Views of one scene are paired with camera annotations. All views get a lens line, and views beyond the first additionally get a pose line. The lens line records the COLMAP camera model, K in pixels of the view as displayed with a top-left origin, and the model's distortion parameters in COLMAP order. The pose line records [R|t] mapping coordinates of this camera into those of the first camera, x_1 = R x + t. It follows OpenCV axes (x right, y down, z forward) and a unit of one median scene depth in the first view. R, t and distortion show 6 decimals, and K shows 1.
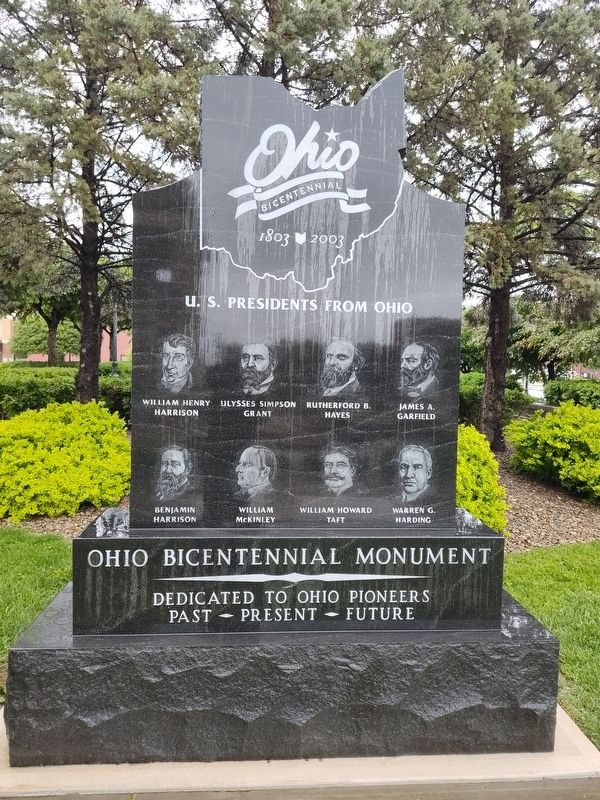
lens RADIAL K [[542.3, 0, 300.0], [0, 542.3, 400.0], [0, 0, 1]] dist [0.004710, -0.002436]
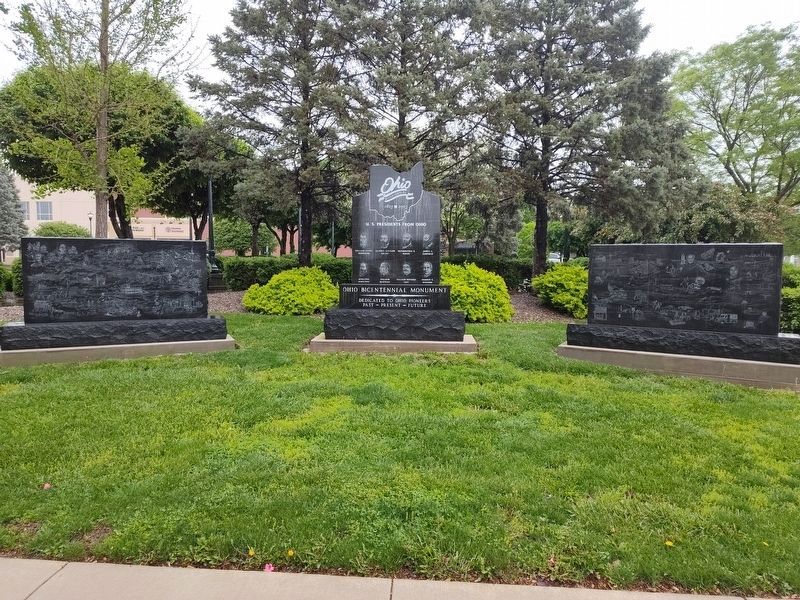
lens RADIAL K [[542.3, 0, 400.0], [0, 542.3, 300.0], [0, 0, 1]] dist [0.004710, -0.002436]
pose [[0.993830, -0.007872, -0.110632, 0.446307], [0.009055, 0.999907, 0.010197, 0.314600], [0.110542, -0.011136, 0.993809, -2.776089]]
